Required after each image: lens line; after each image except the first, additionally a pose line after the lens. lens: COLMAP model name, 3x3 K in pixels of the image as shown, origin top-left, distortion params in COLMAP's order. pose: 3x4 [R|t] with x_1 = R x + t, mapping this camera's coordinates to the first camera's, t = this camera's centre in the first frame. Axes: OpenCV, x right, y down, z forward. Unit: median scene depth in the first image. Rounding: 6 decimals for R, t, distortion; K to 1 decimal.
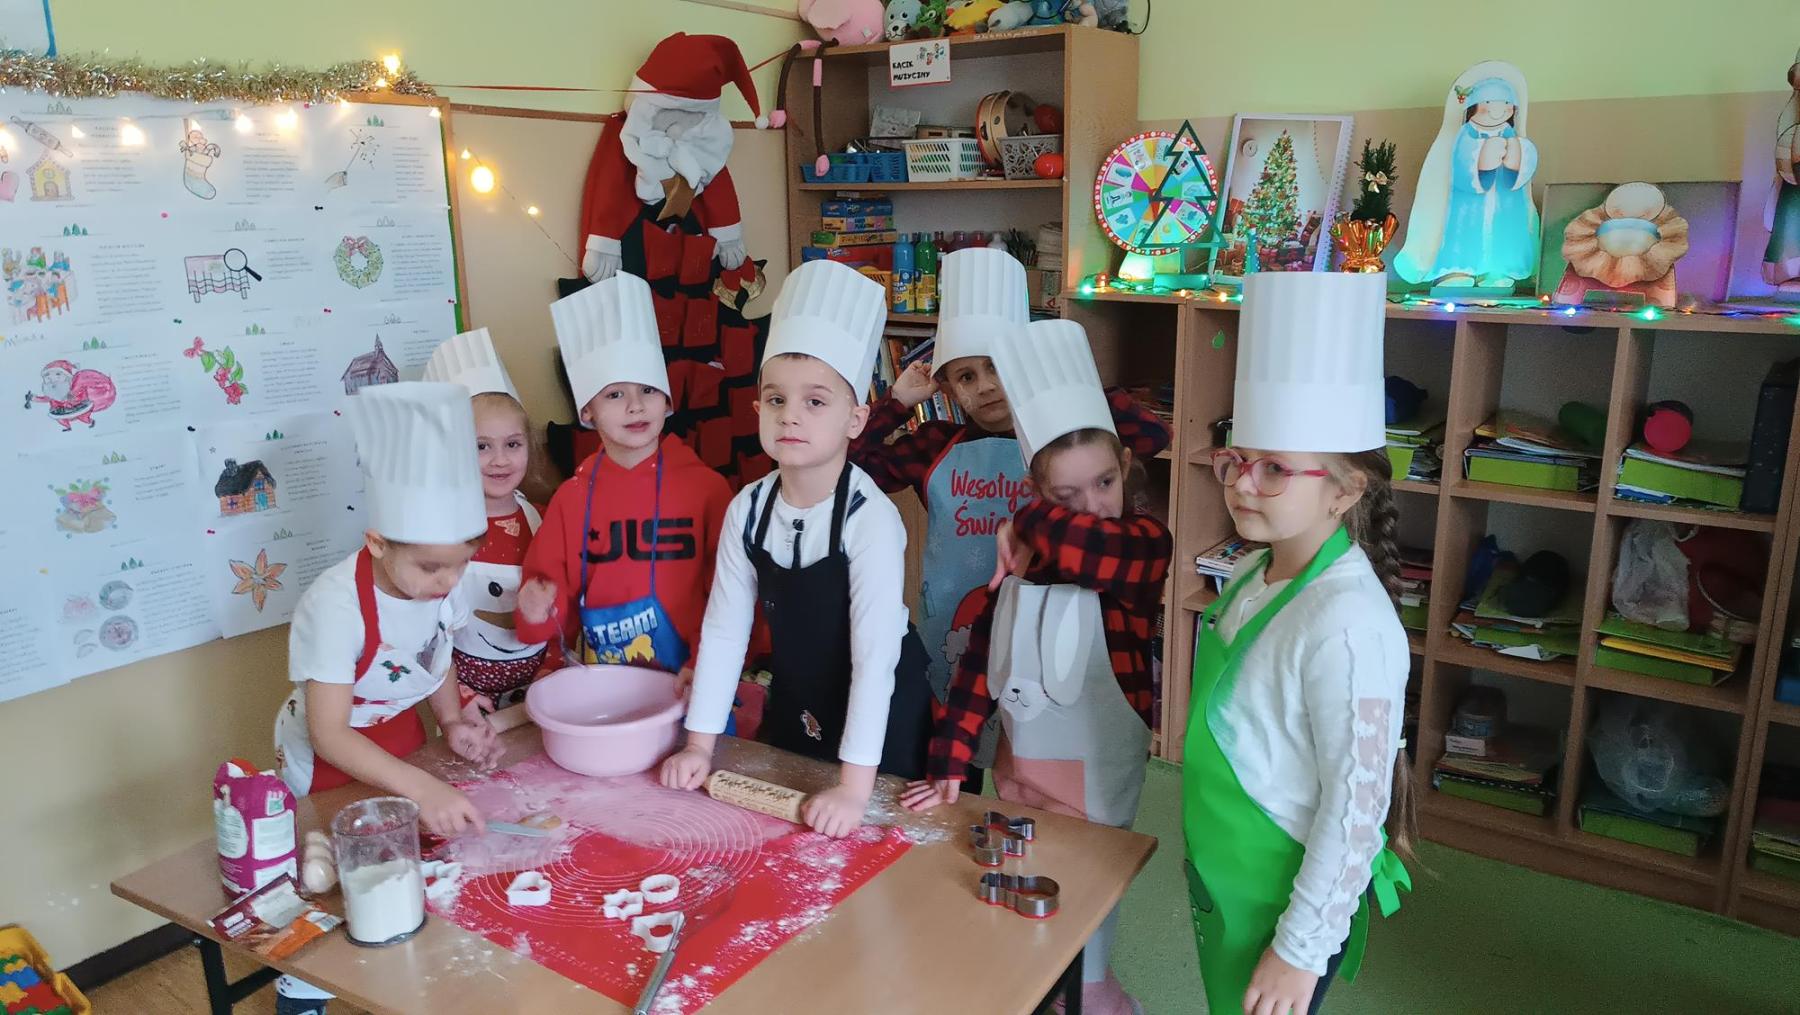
lens RADIAL K [[1277.3, 0, 898.6], [0, 1277.3, 513.9], [0, 0, 1]] dist [0.029842, -0.031208]
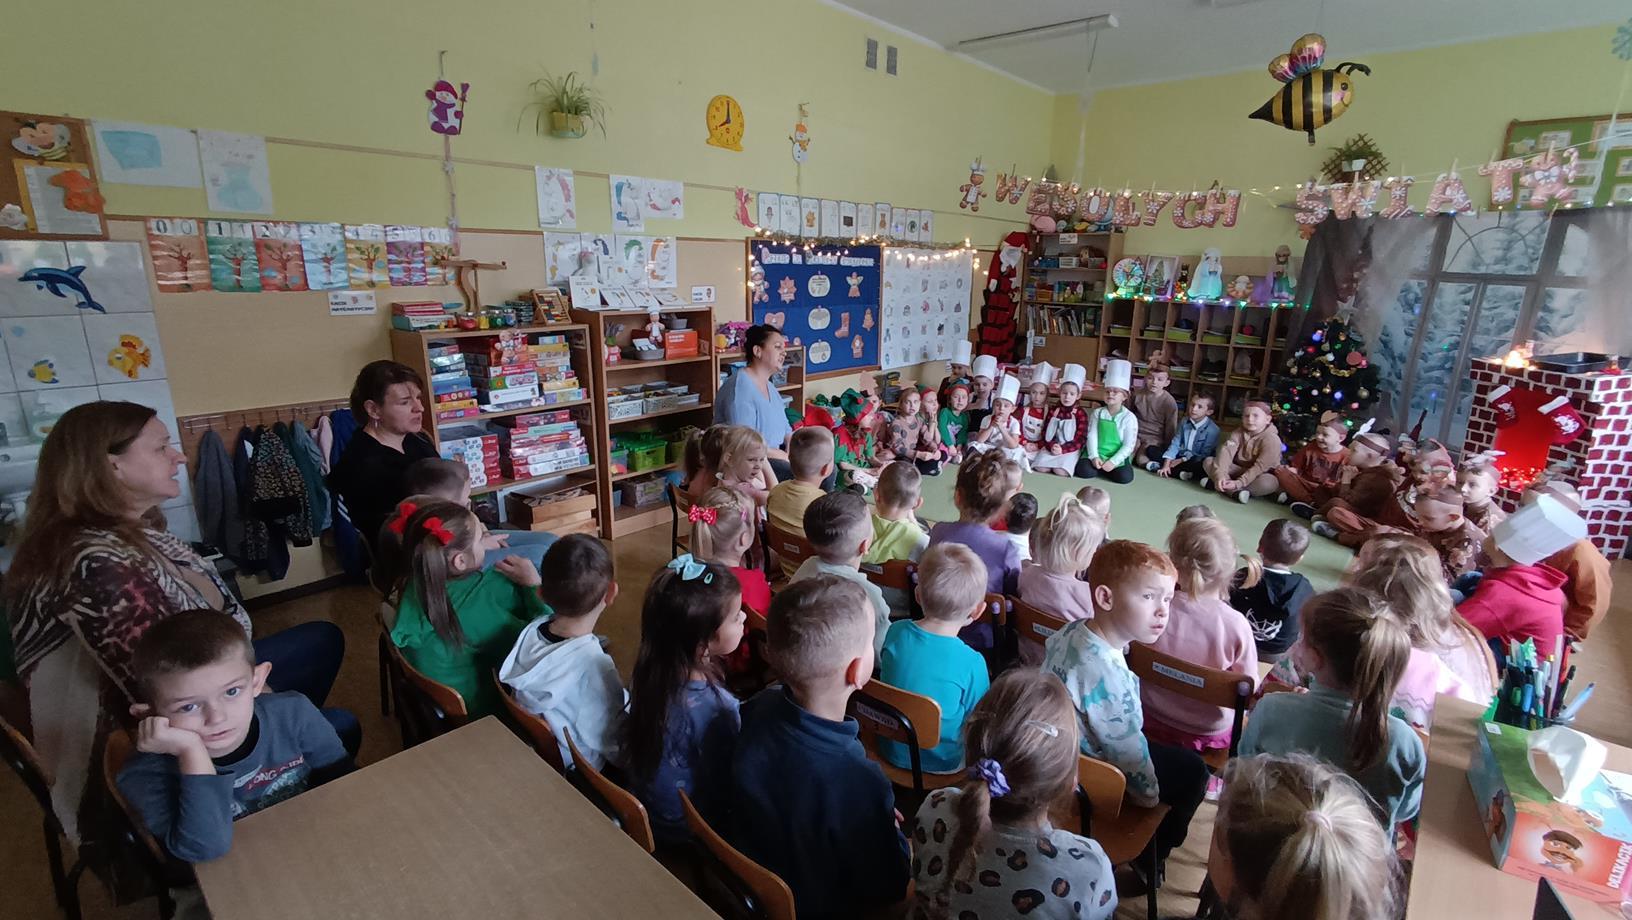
lens RADIAL K [[739.0, 0, 822.9], [0, 739.0, 457.6], [0, 0, 1]] dist [-0.005095, -0.001099]
pose [[0.996505, 0.048852, -0.067760, -0.745587], [-0.047587, 0.998664, 0.020151, 0.429760], [0.068654, -0.016856, 0.997498, -1.824923]]
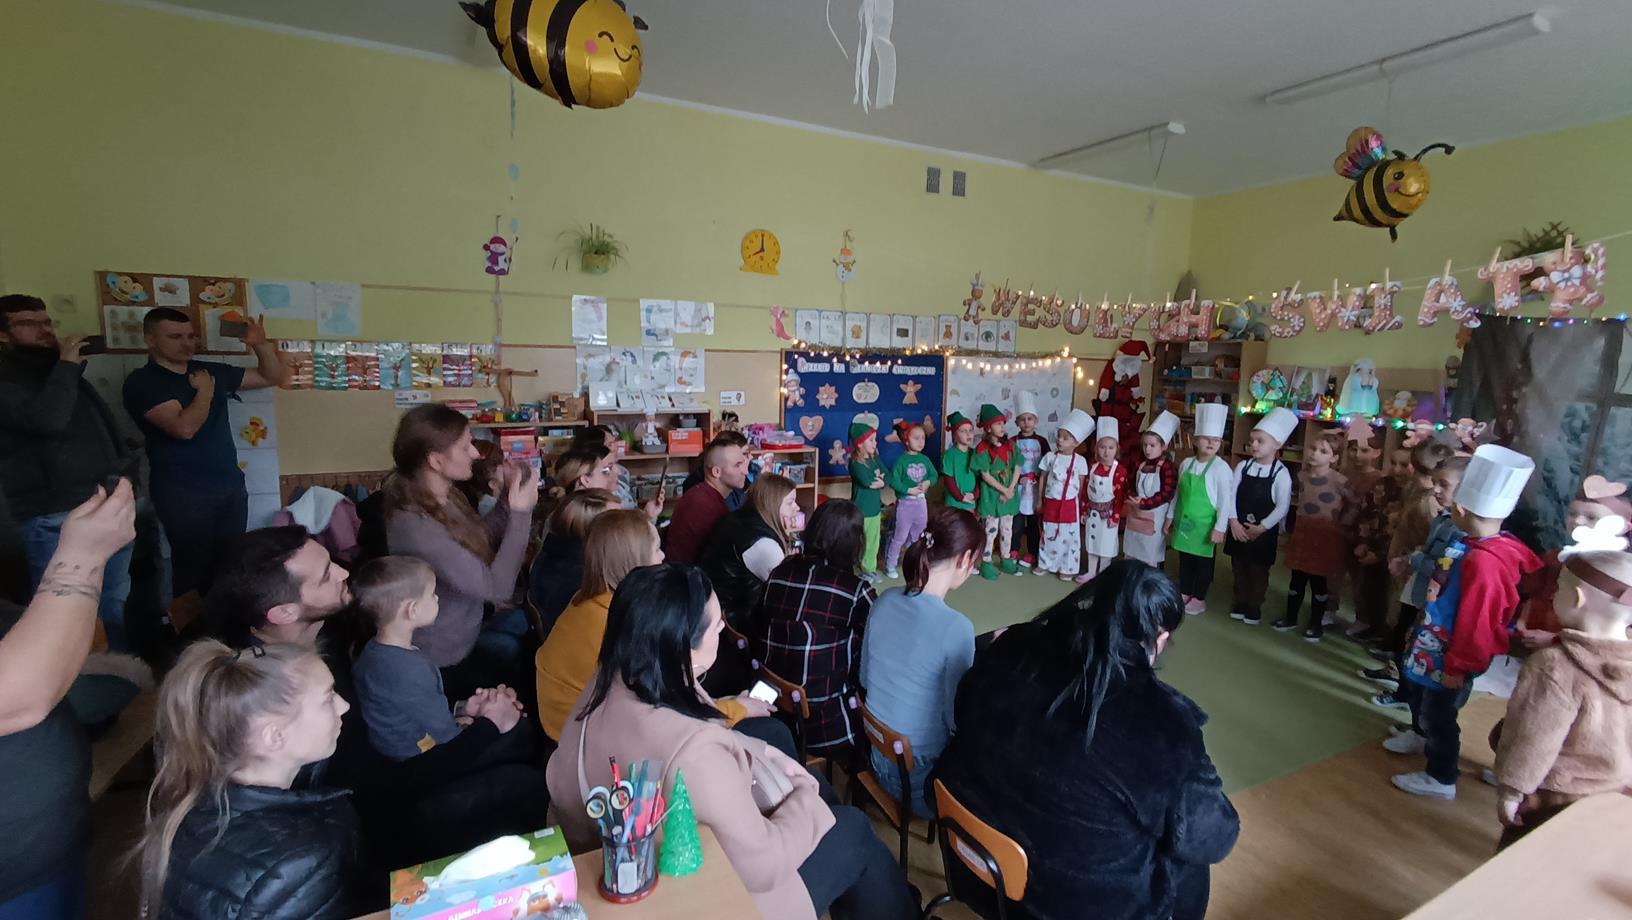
lens RADIAL K [[739.0, 0, 824.0], [0, 739.0, 456.0], [0, 0, 1]] dist [-0.005095, -0.001099]
pose [[0.902083, 0.090911, -0.421877, -0.040914], [-0.136843, 0.987371, -0.079835, 0.360916], [0.409291, 0.129748, 0.903131, -1.738454]]
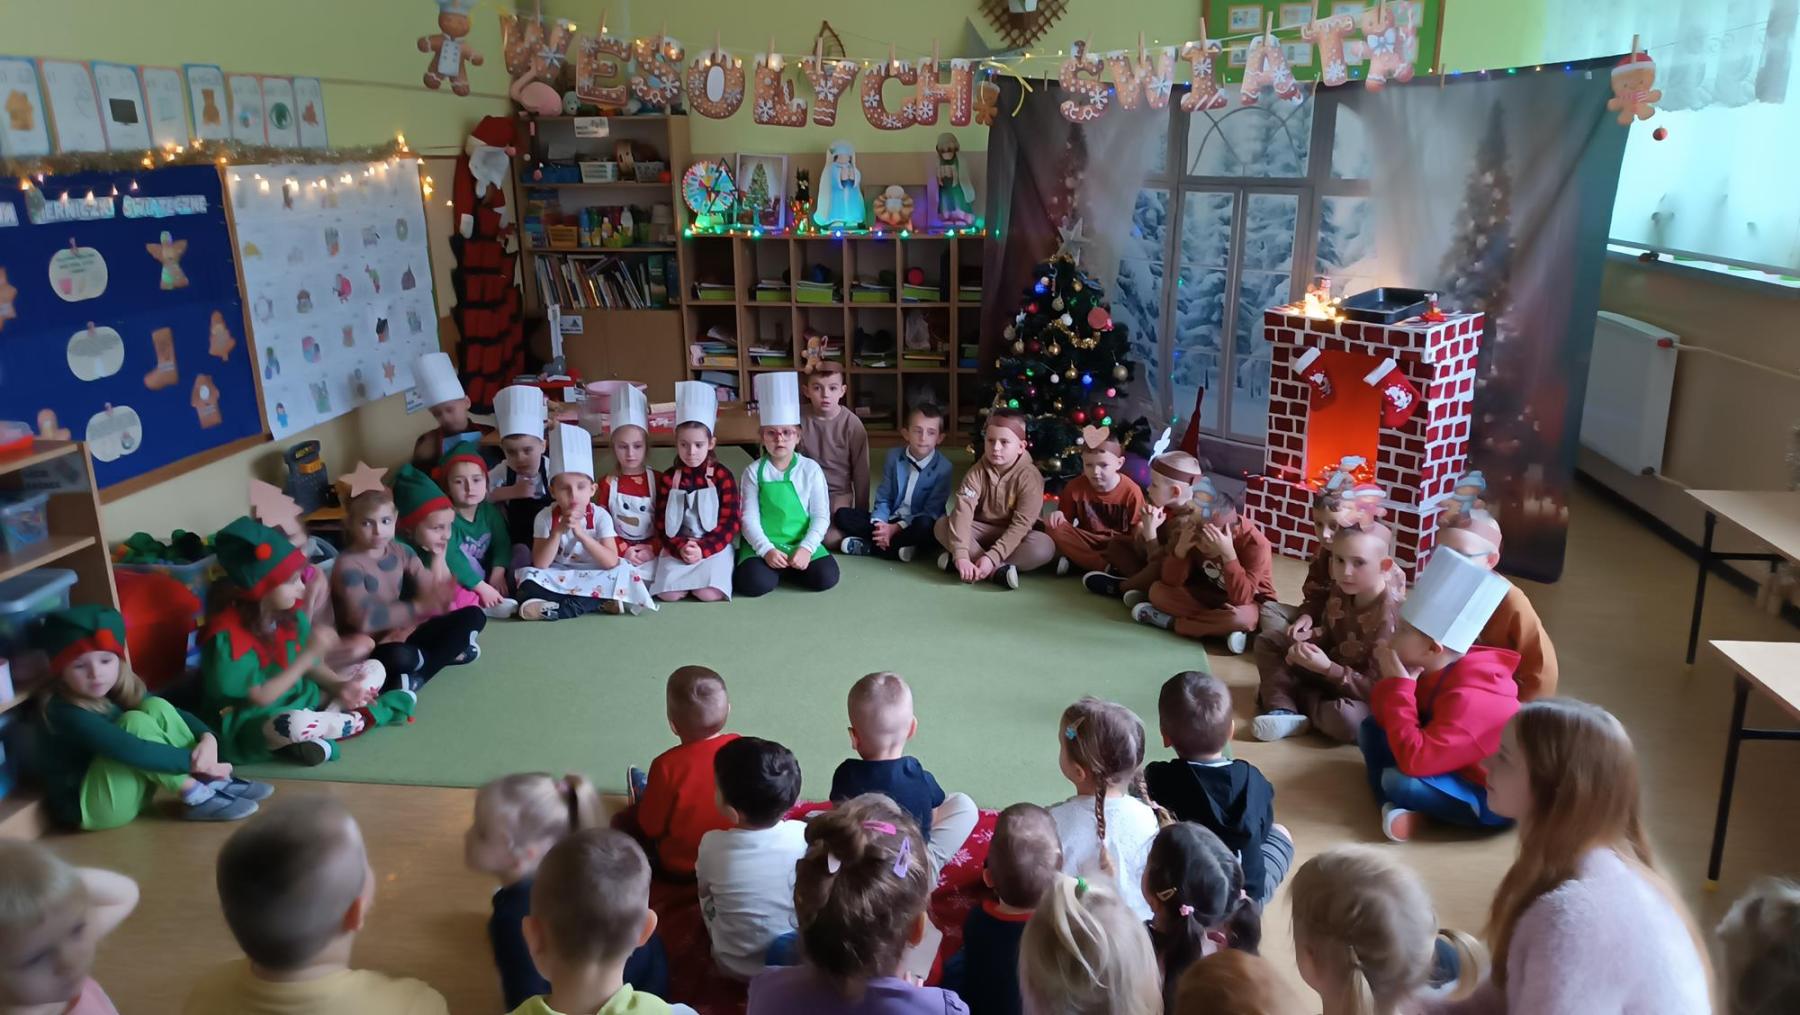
lens RADIAL K [[1277.3, 0, 898.7], [0, 1277.3, 516.4], [0, 0, 1]] dist [0.029842, -0.031208]
pose [[0.867752, -0.140234, 0.476803, -0.855508], [0.122138, 0.990117, 0.068923, 0.265039], [-0.481756, -0.001572, 0.876304, -1.459764]]
